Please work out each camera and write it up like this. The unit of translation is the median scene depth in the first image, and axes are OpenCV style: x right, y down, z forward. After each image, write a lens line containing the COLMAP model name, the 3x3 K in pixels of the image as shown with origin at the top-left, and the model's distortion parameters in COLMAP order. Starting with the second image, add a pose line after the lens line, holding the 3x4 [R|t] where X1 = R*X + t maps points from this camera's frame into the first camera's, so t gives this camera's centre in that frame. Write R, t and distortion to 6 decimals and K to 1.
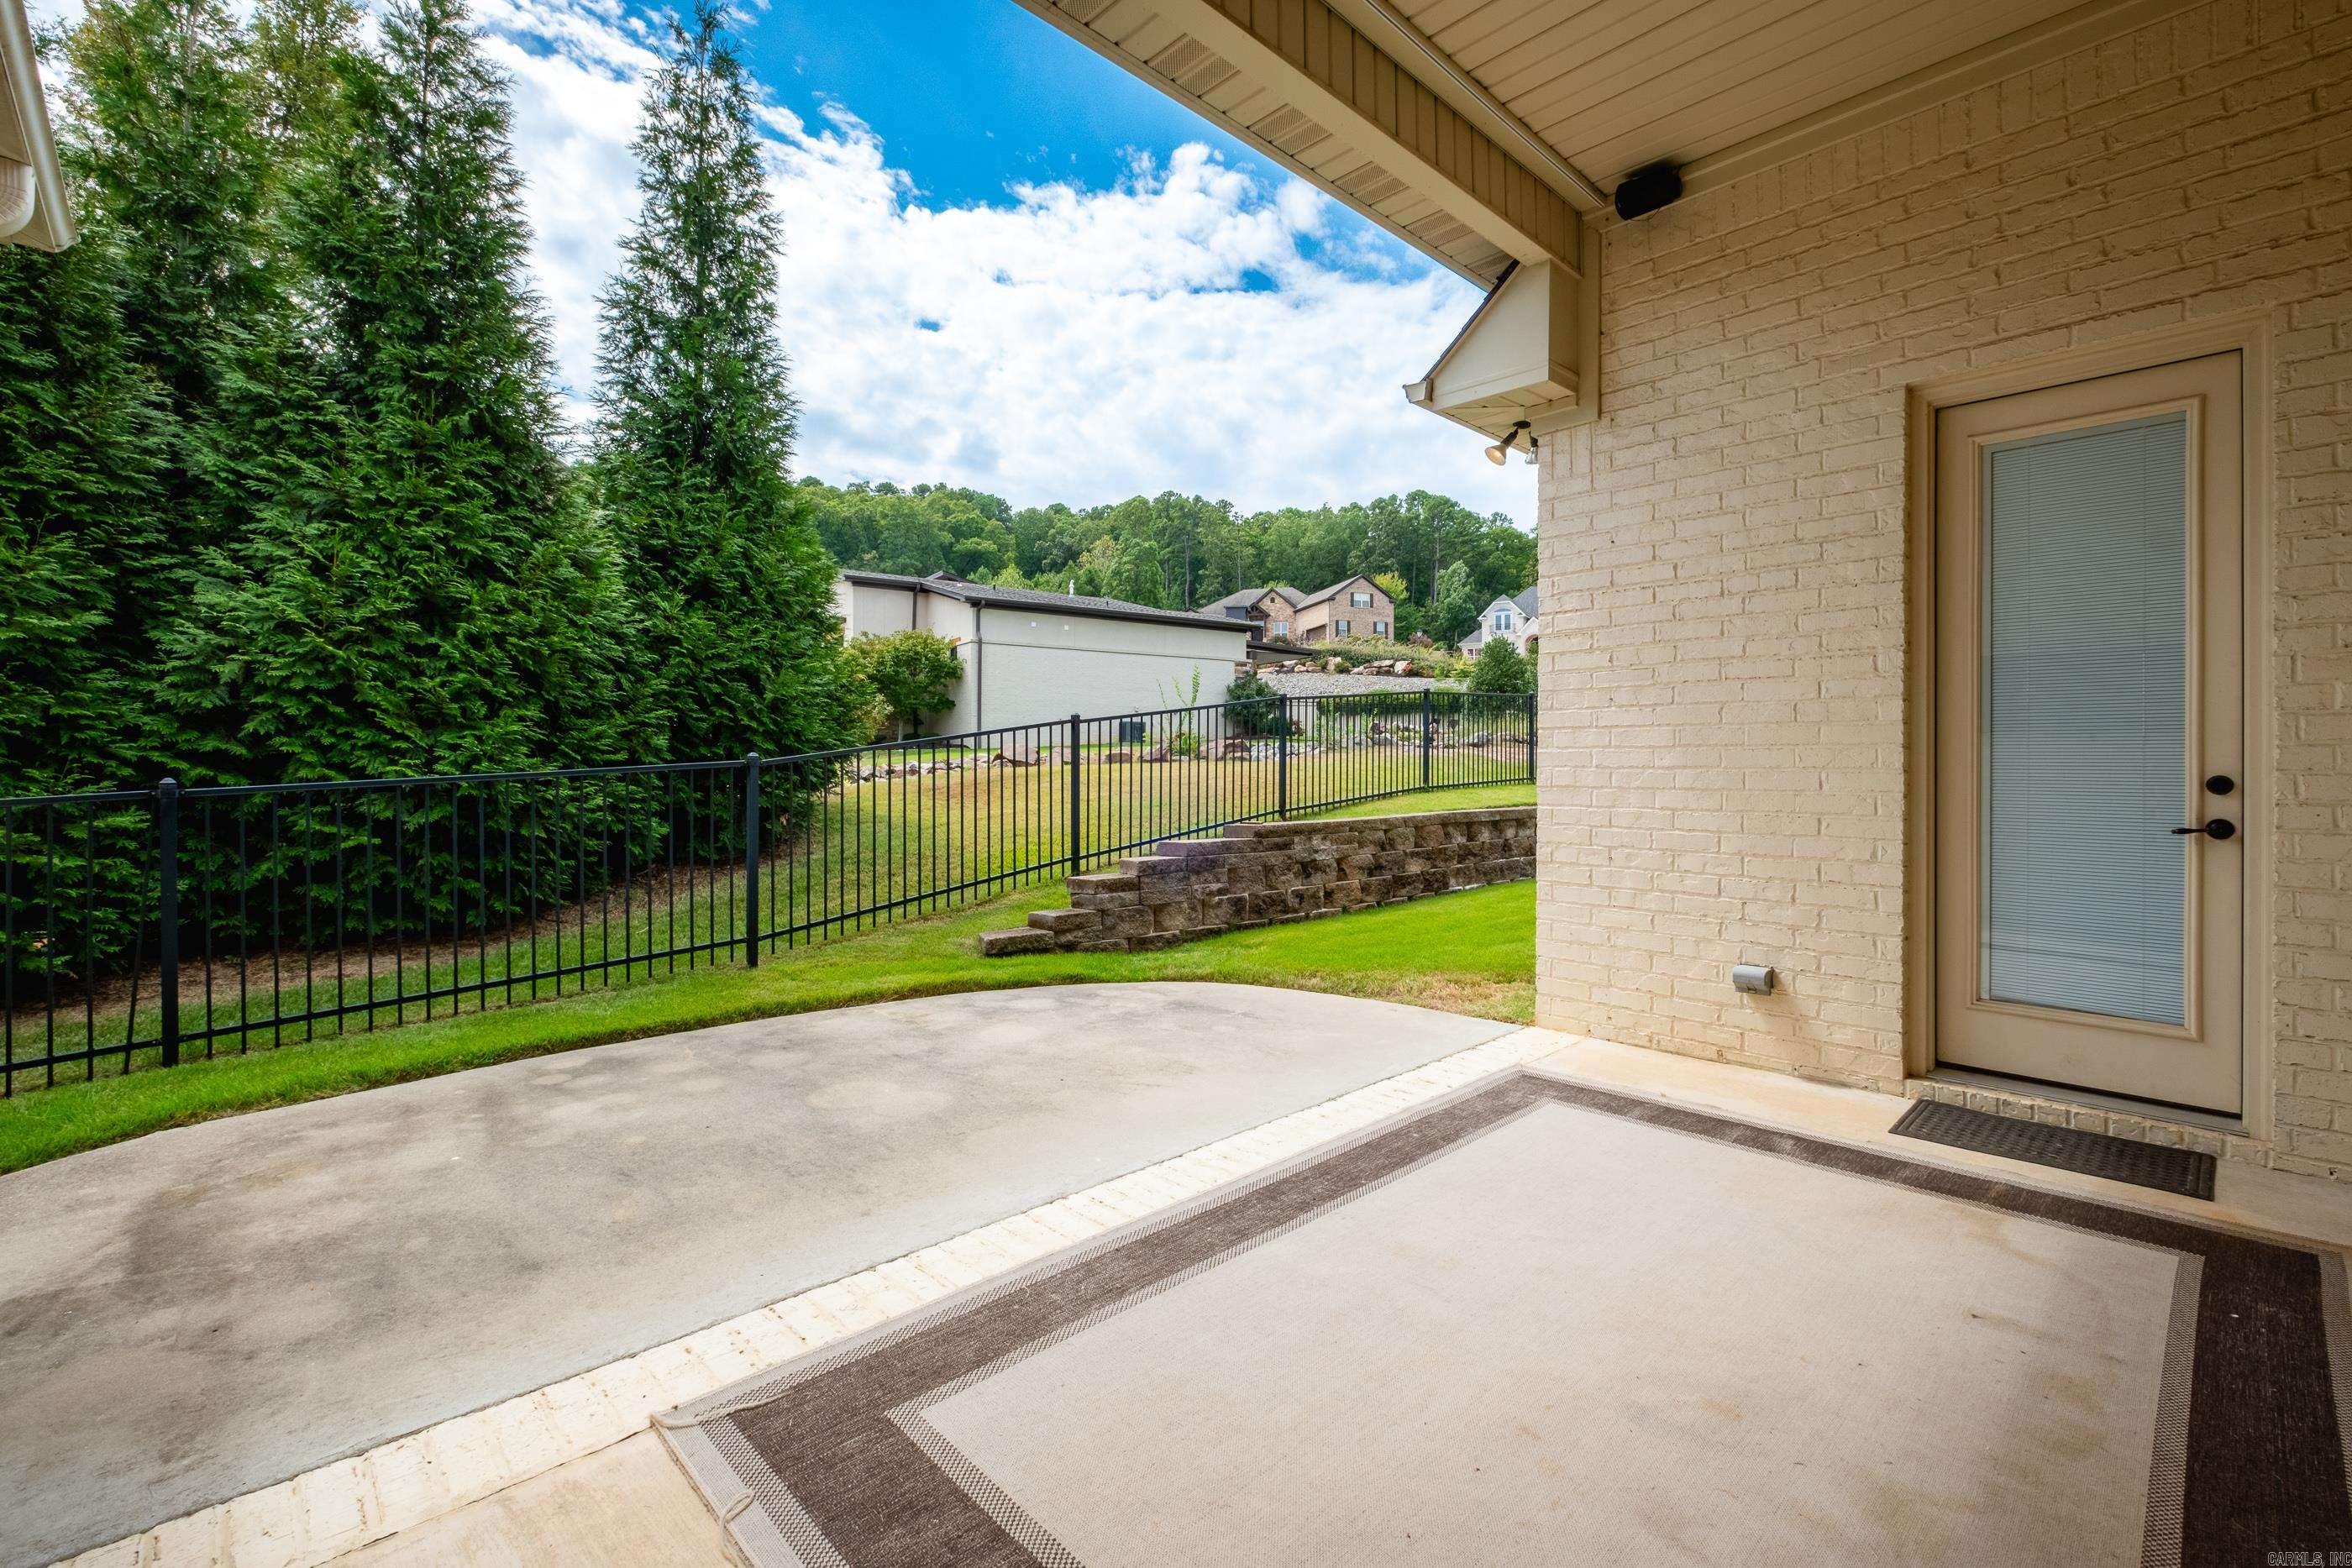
lens RADIAL K [[1018.5, 0, 1177.2], [0, 1018.5, 763.7], [0, 0, 1]] dist [0.001668, -0.000916]
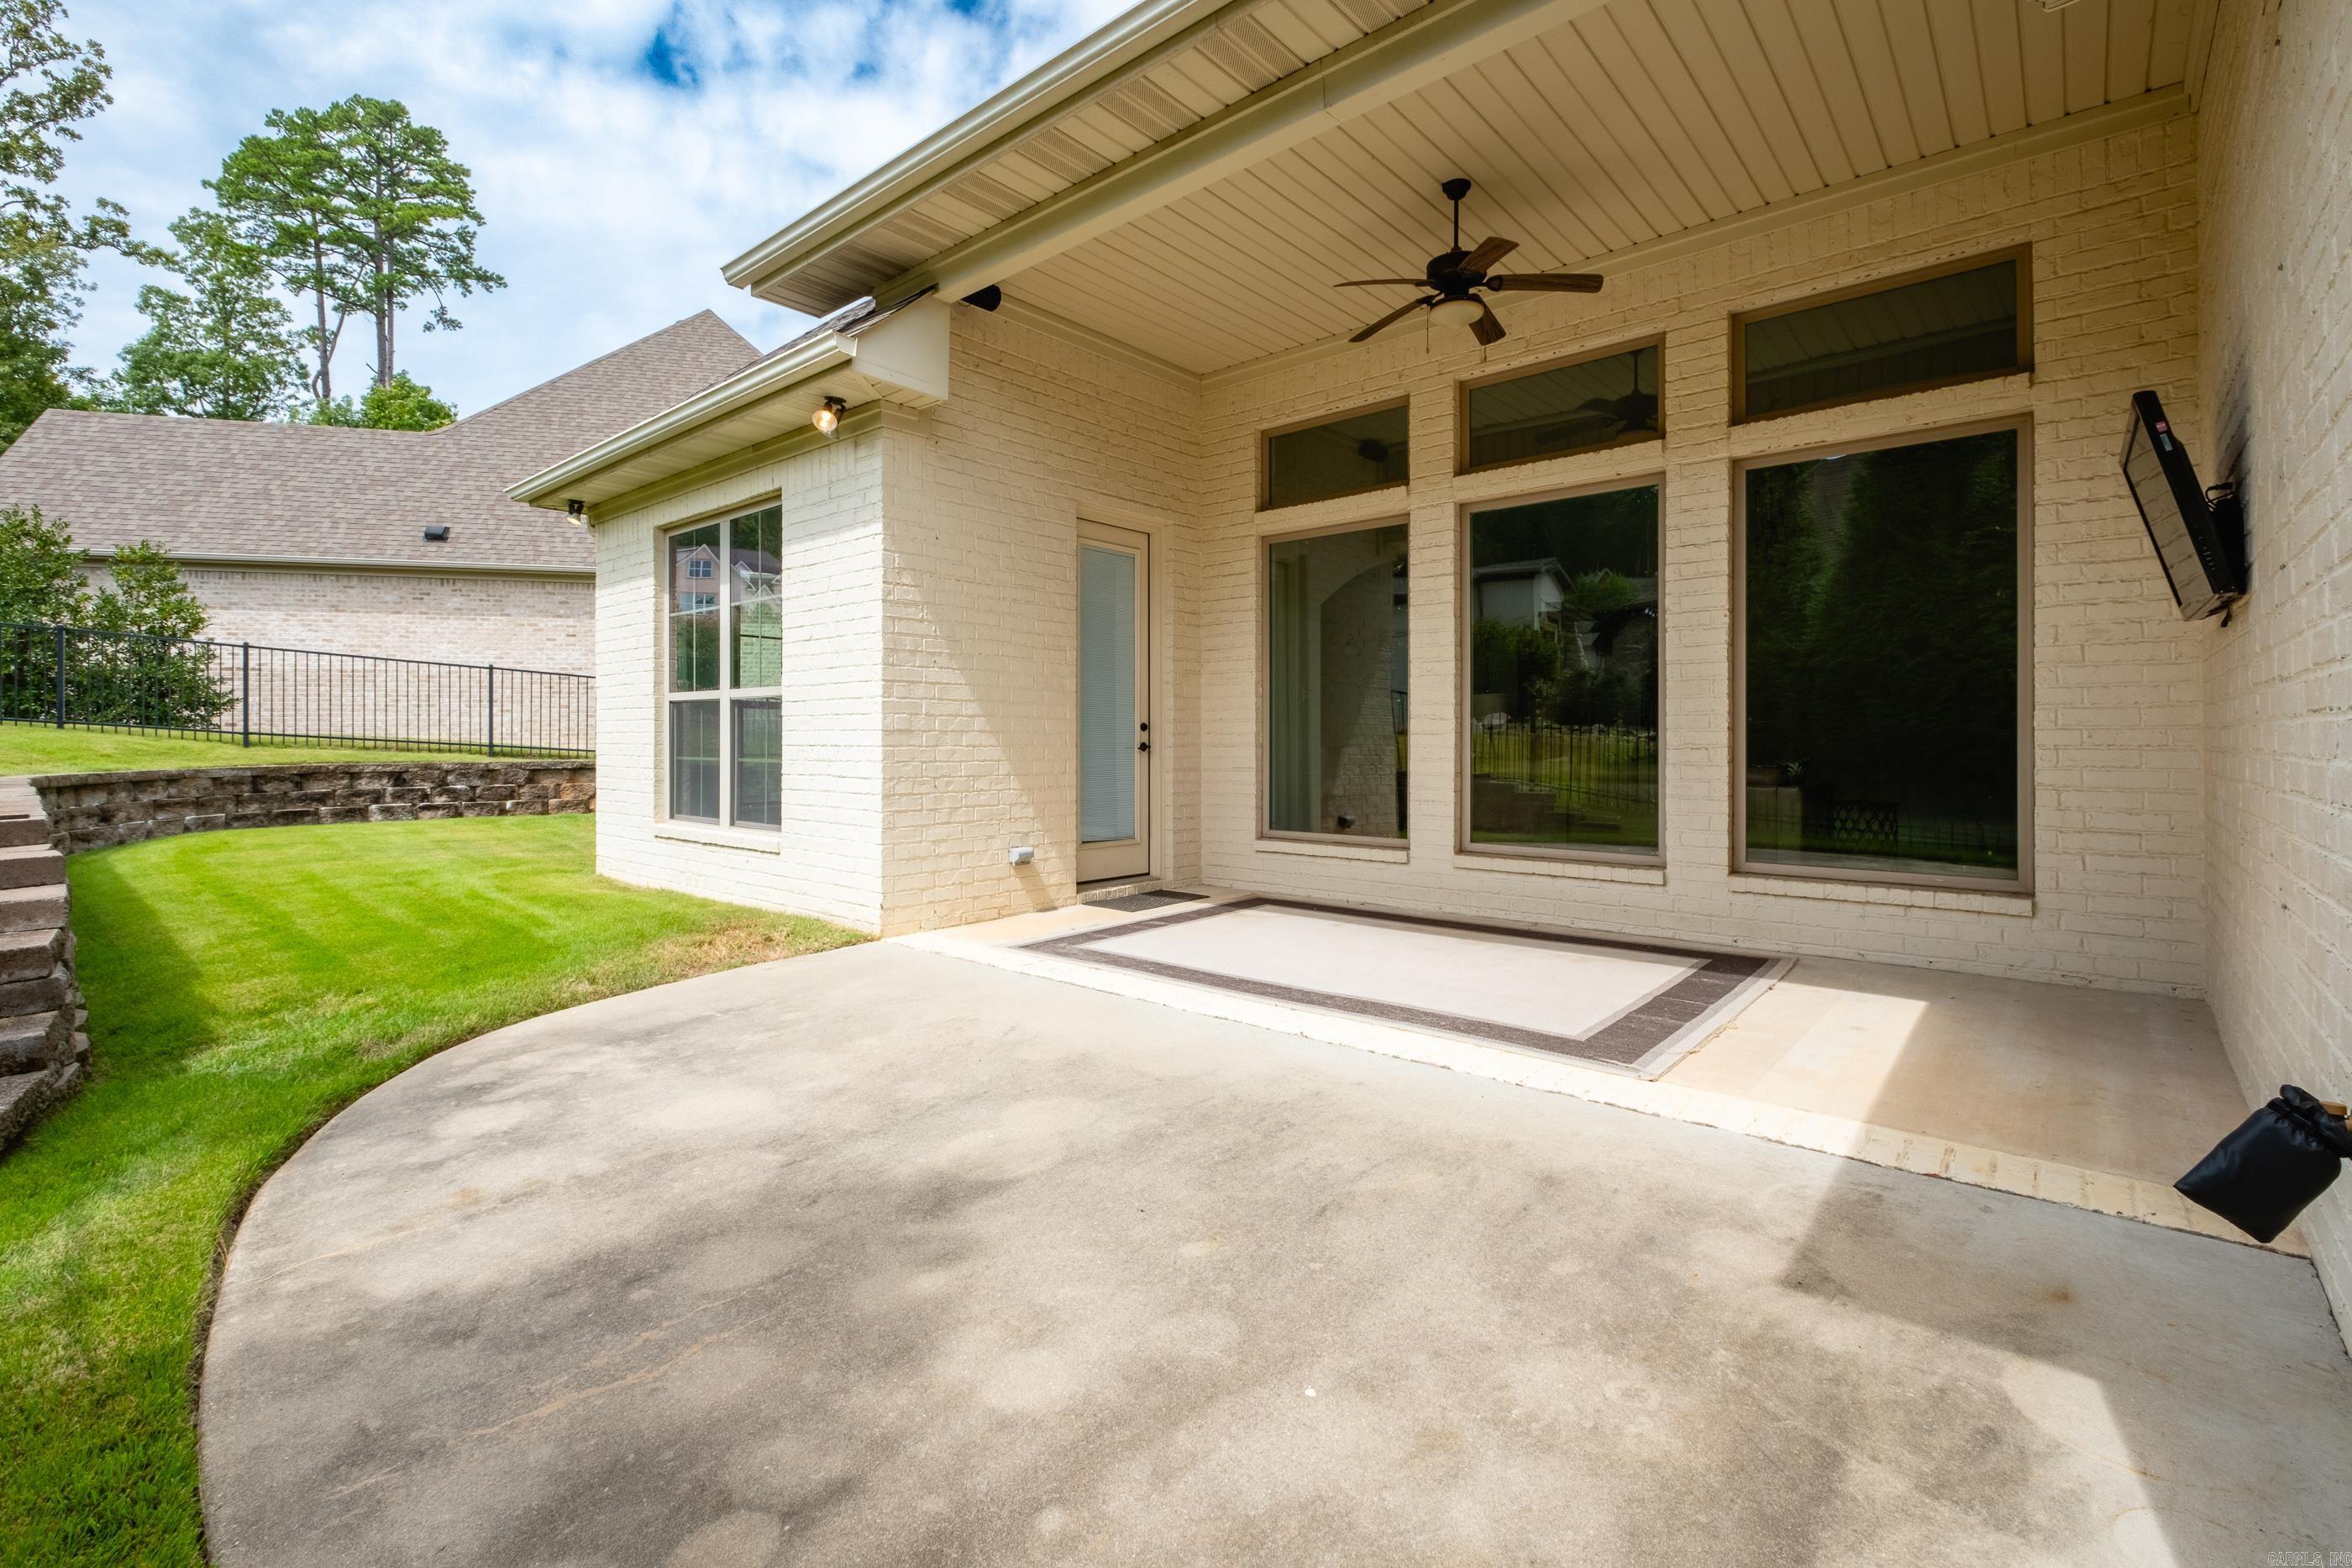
lens RADIAL K [[1042.4, 0, 1190.2], [0, 1042.4, 742.8], [0, 0, 1]] dist [-0.000542, 0.000245]
pose [[-0.100248, -0.003049, 0.994958, -1.210023], [0.003352, 0.999989, 0.003402, 0.046616], [-0.994957, 0.003677, -0.100236, 1.089607]]
